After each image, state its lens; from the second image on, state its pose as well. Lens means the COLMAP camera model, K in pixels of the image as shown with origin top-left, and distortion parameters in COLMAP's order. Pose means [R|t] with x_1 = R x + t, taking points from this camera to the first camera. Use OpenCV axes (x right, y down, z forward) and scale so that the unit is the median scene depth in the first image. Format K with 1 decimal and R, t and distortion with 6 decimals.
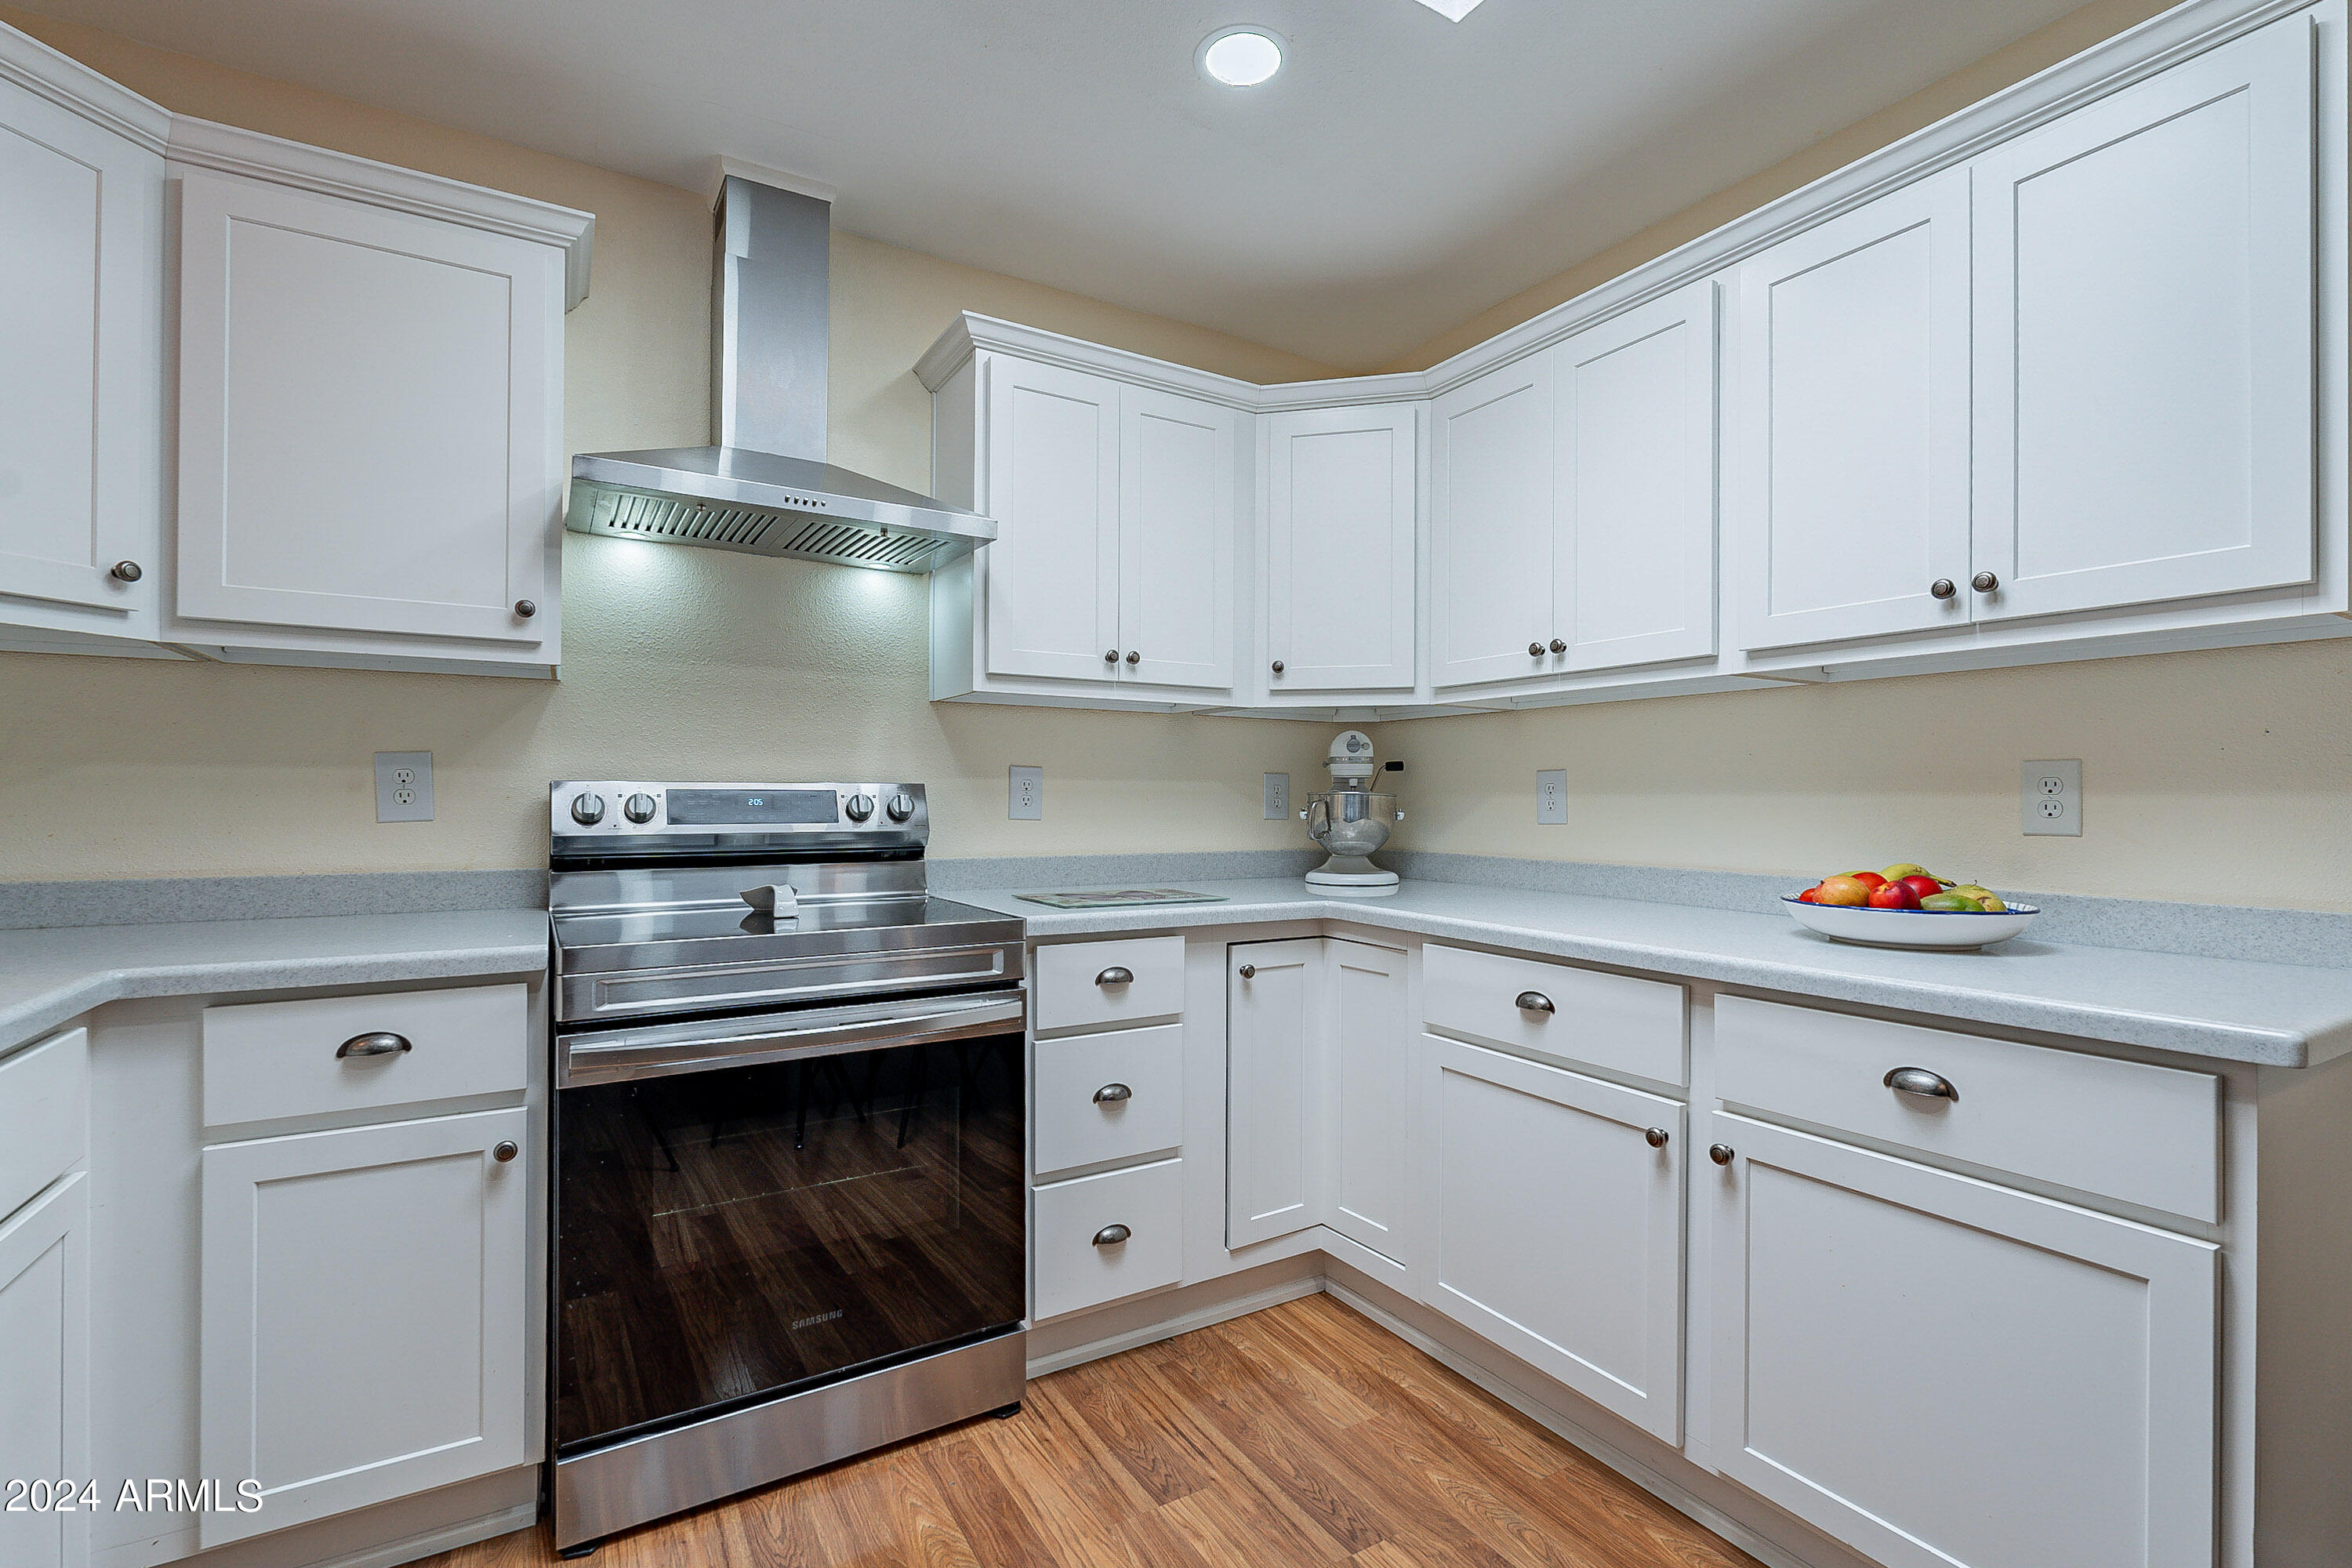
lens RADIAL K [[1037.8, 0, 1178.2], [0, 1037.8, 795.9], [0, 0, 1]] dist [-0.003527, 0.001942]
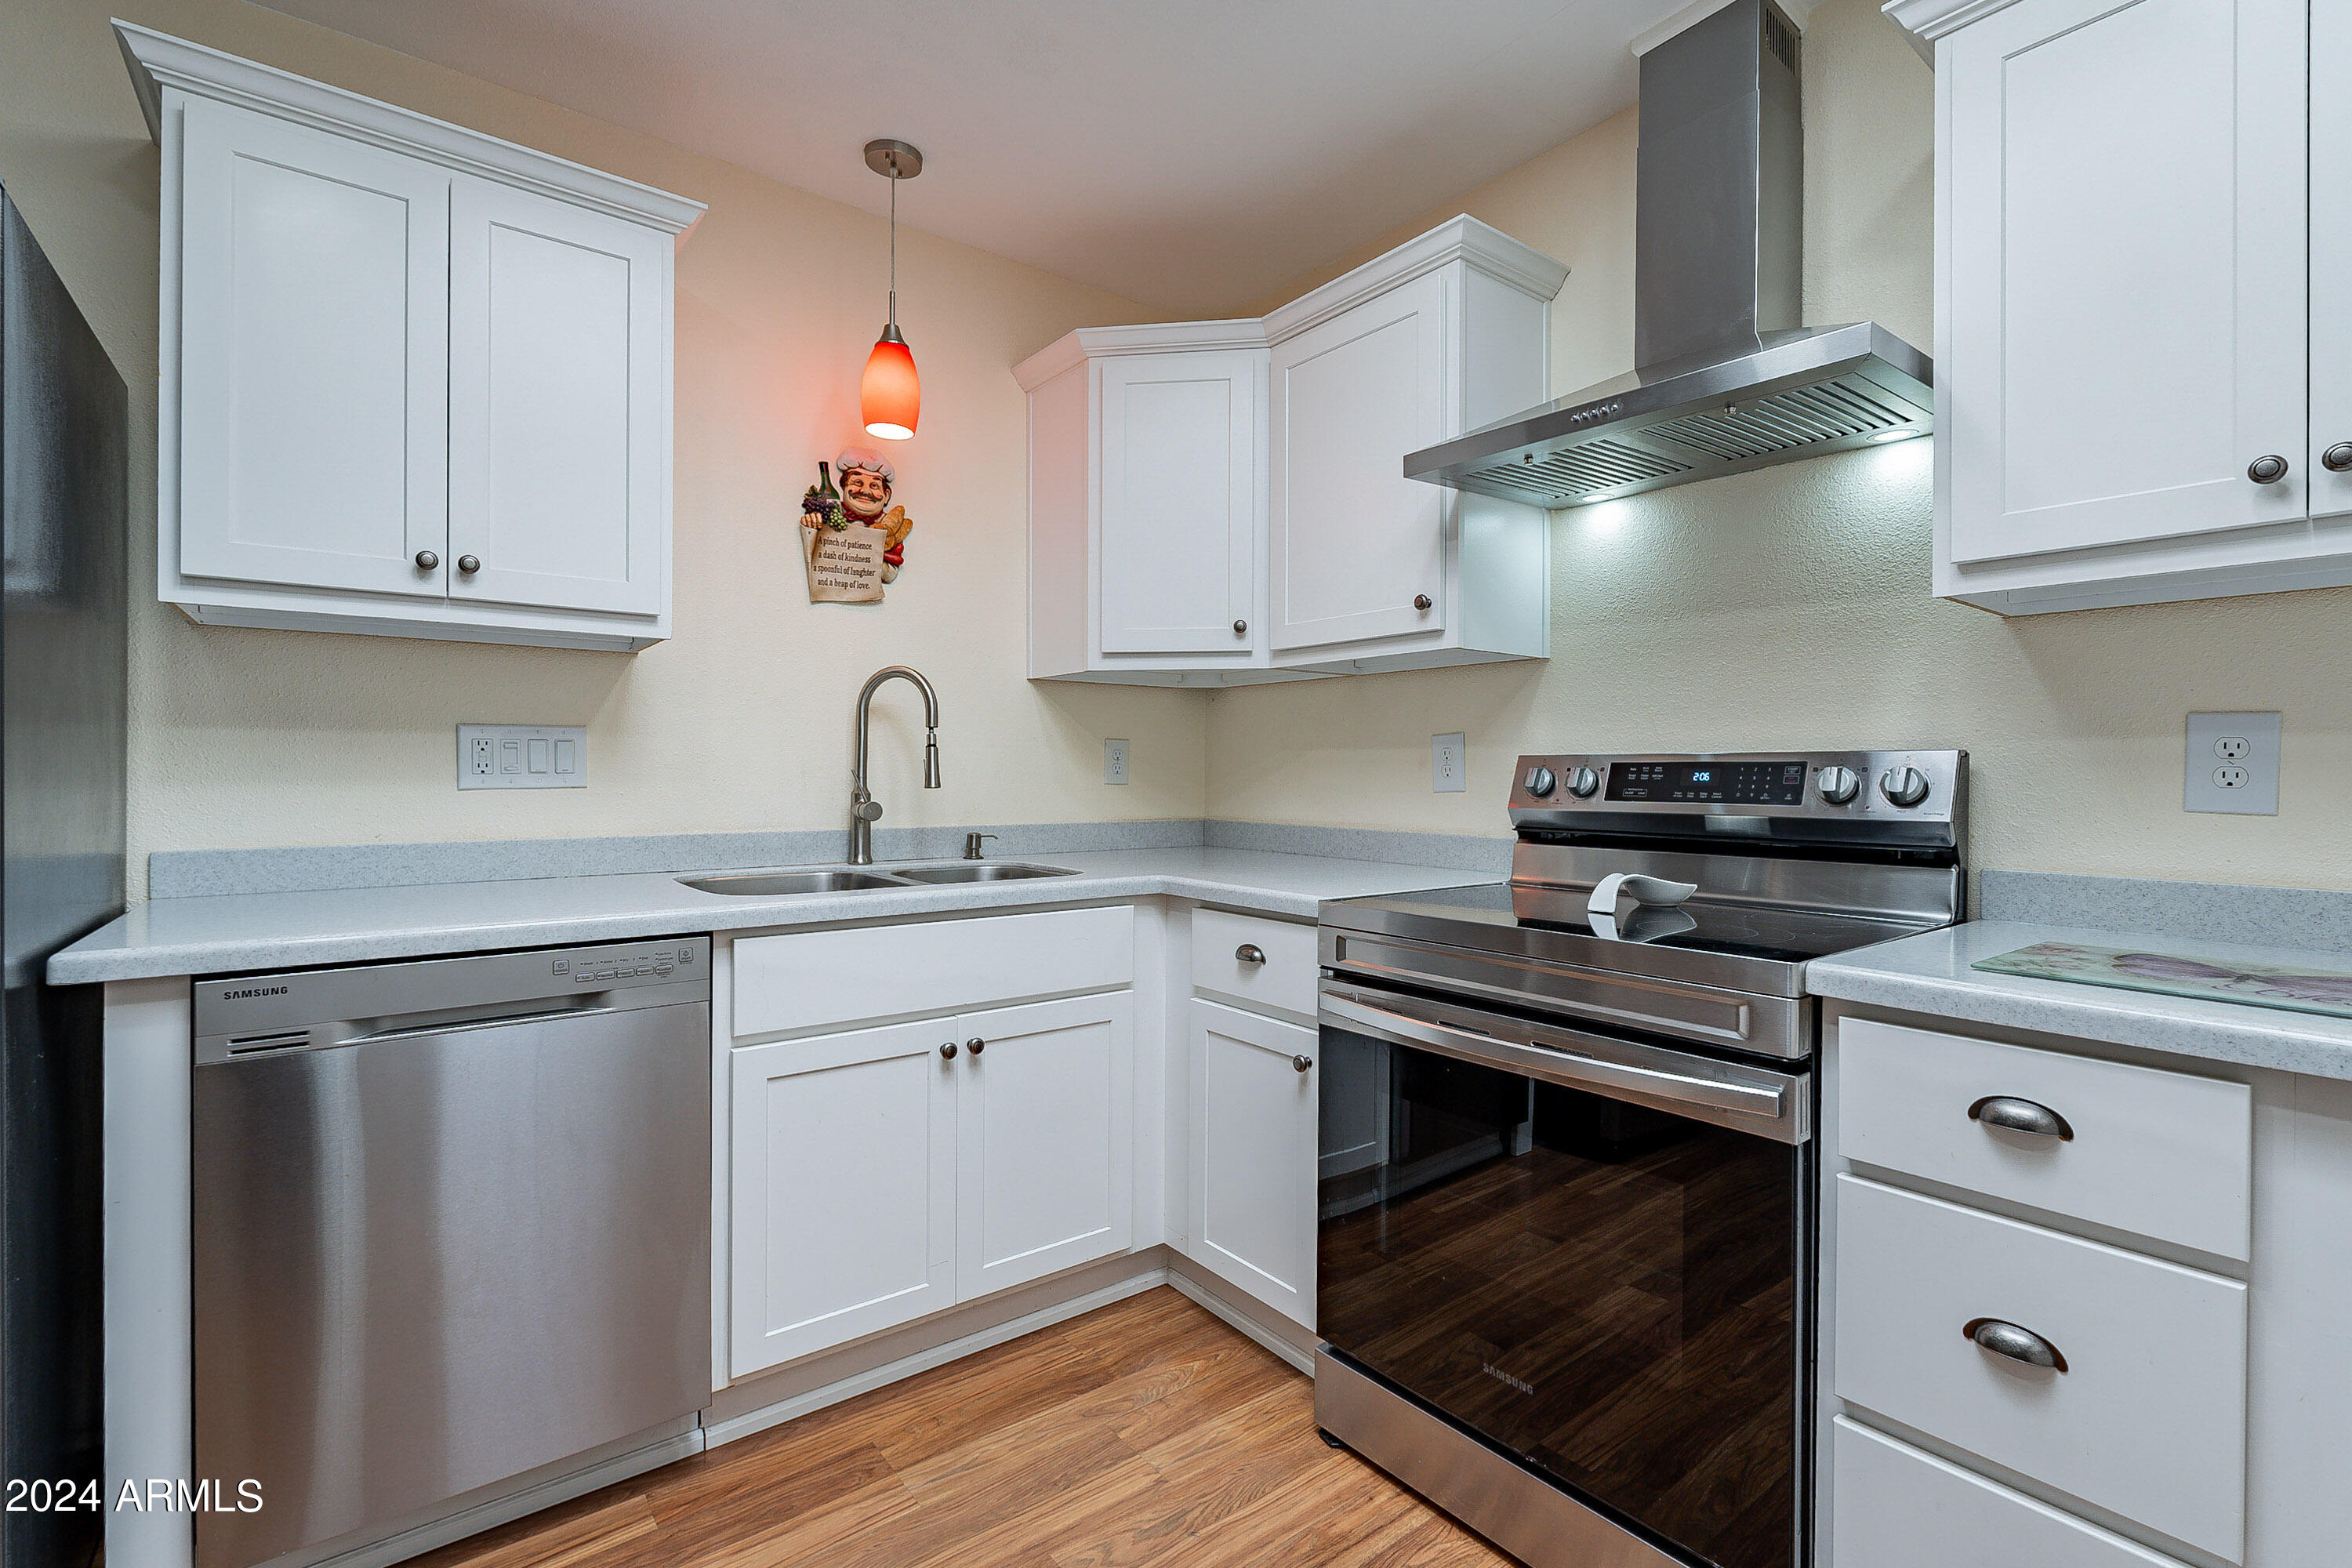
lens RADIAL K [[1037.8, 0, 1176.2], [0, 1037.8, 773.0], [0, 0, 1]] dist [-0.003527, 0.001942]
pose [[0.127548, -0.000767, -0.991832, 0.400333], [-0.002008, 0.999997, -0.001032, 0.005204], [0.991830, 0.002123, 0.127546, 0.529128]]
